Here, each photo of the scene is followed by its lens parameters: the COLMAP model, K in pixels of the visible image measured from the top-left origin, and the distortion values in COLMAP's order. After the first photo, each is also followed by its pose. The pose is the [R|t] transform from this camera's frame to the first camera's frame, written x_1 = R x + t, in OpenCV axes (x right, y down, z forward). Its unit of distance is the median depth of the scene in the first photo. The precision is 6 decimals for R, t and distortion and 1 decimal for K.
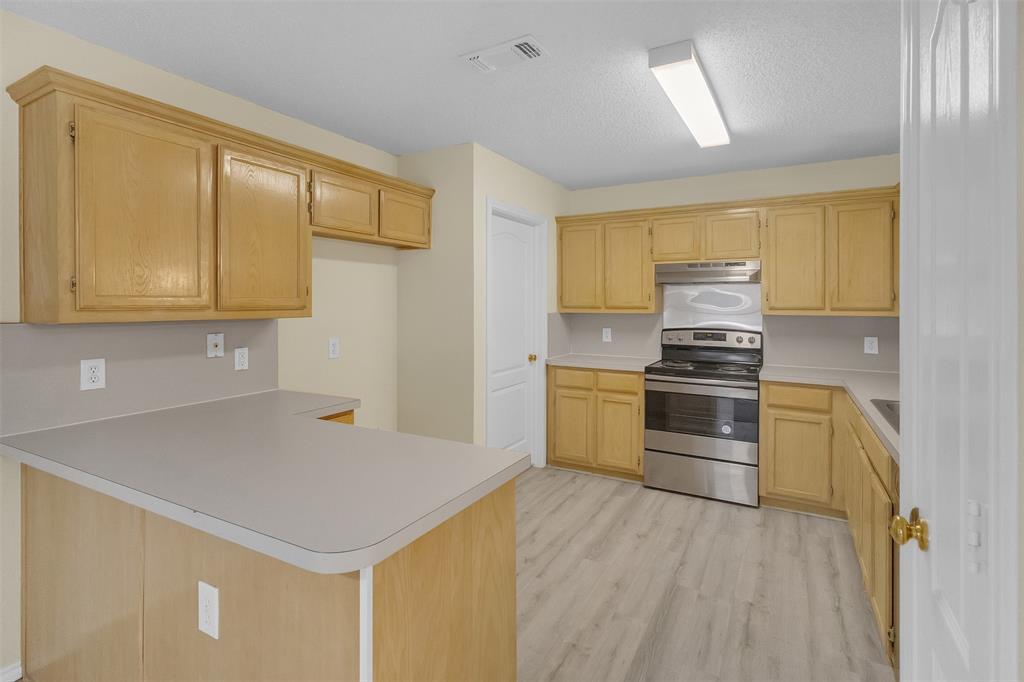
lens RADIAL K [[464.0, 0, 505.4], [0, 464.0, 303.8], [0, 0, 1]] dist [-0.000250, 0.000062]
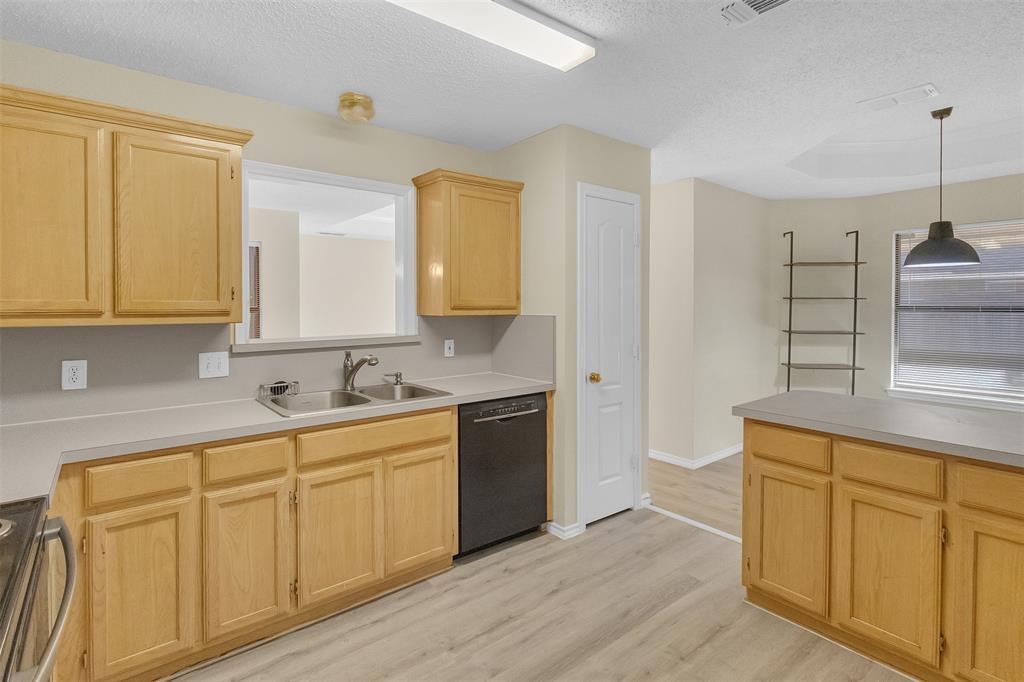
lens RADIAL K [[506.2, 0, 486.3], [0, 506.2, 309.5], [0, 0, 1]] dist [-0.001367, 0.001047]
pose [[-0.924071, -0.005931, 0.382176, 0.071522], [-0.001752, 0.999935, 0.011280, -0.000575], [-0.382218, 0.009754, -0.924021, 1.203574]]
